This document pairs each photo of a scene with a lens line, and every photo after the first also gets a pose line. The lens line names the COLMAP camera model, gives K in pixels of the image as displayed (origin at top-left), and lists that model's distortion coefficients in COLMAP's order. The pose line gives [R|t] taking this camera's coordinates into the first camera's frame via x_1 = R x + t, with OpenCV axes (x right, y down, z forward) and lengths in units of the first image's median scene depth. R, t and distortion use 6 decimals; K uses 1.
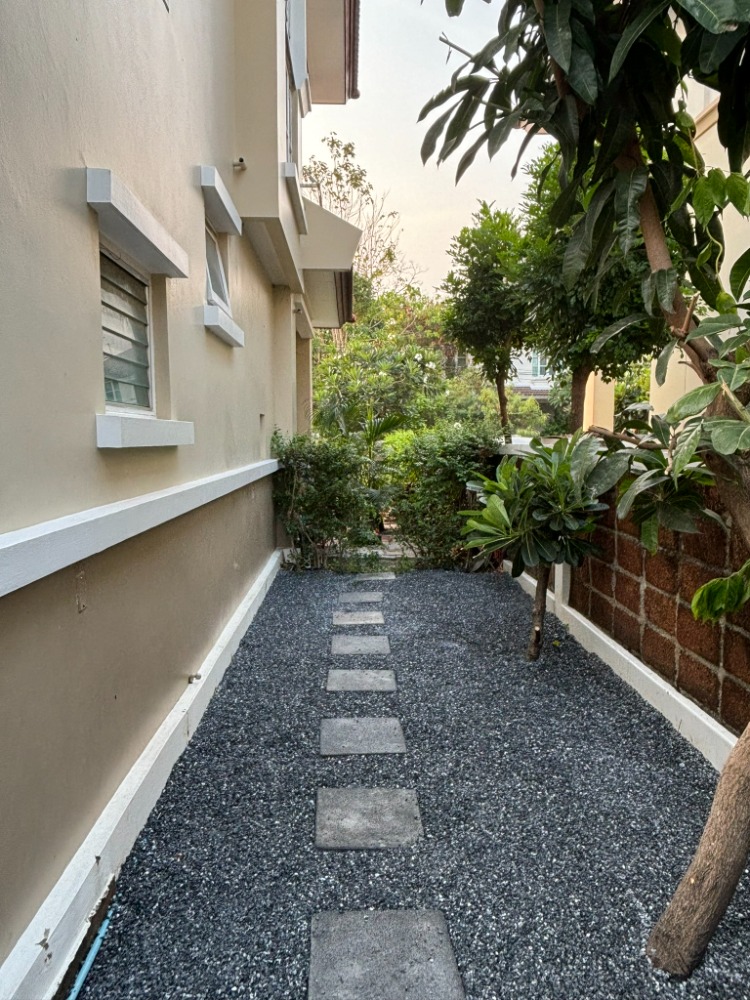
lens RADIAL K [[703.3, 0, 379.6], [0, 703.3, 494.0], [0, 0, 1]] dist [0.006497, -0.009137]
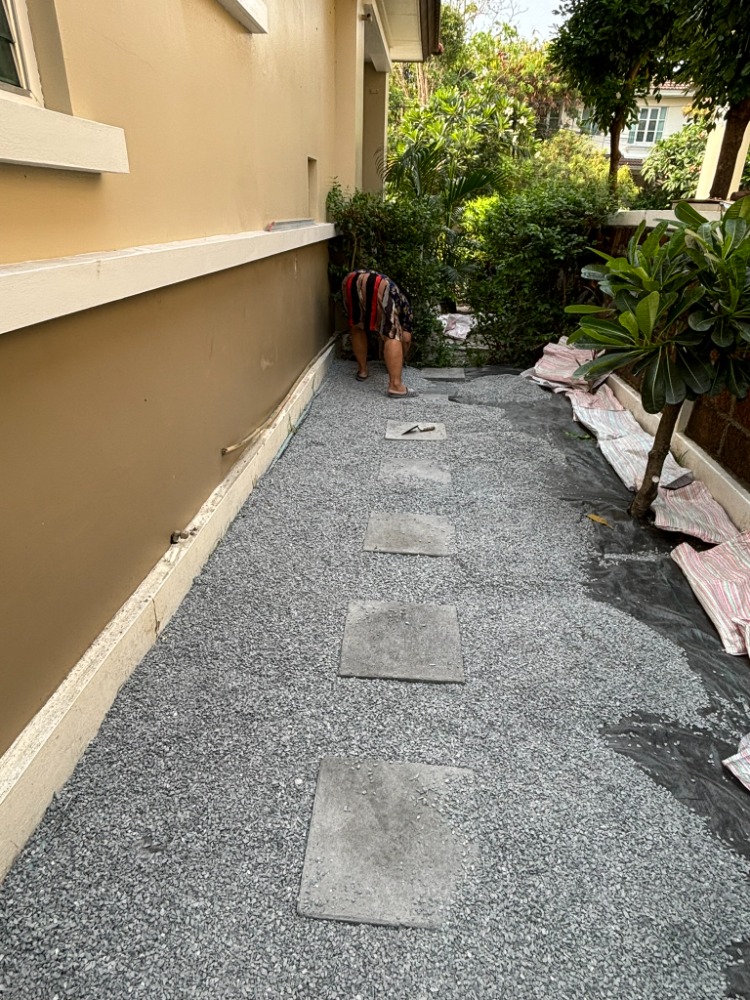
lens RADIAL K [[613.6, 0, 365.7], [0, 613.6, 504.5], [0, 0, 1]] dist [-0.018082, -0.003785]
pose [[0.990504, 0.079723, -0.112008, -0.001314], [-0.033872, 0.931101, 0.363185, -0.005328], [0.133245, -0.355942, 0.924960, 0.366129]]
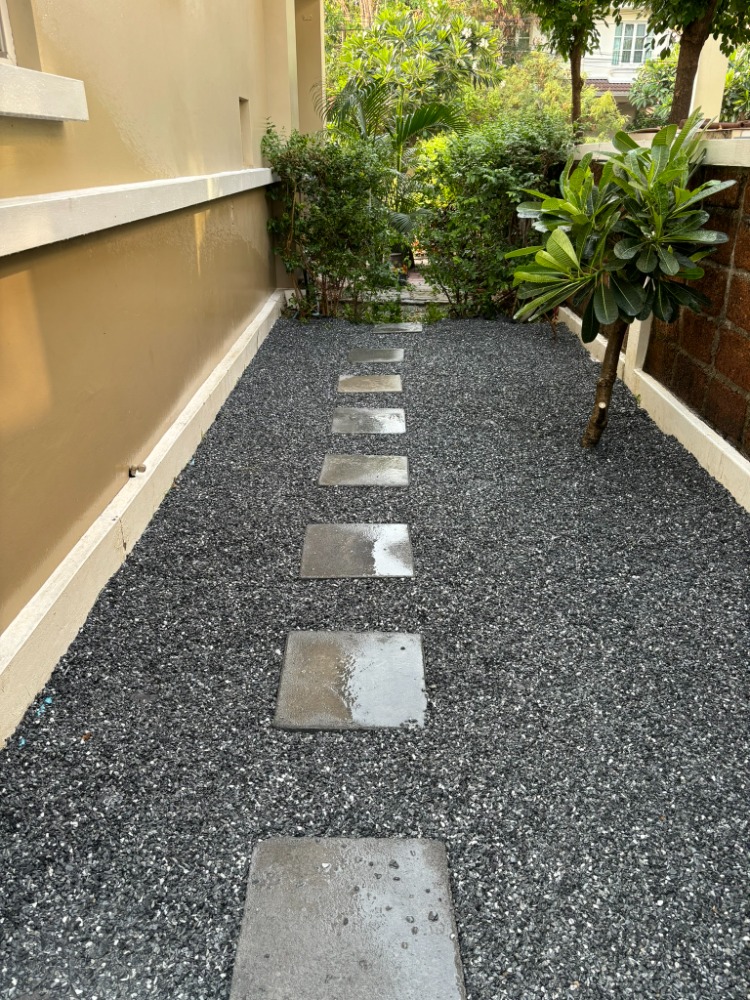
lens RADIAL K [[751.6, 0, 374.9], [0, 751.6, 496.2], [0, 0, 1]] dist [0.031181, -0.021641]
pose [[0.998555, 0.021857, -0.049102, 0.024752], [-0.003893, 0.940593, 0.339515, 0.010832], [0.053605, -0.338833, 0.939318, 0.202186]]
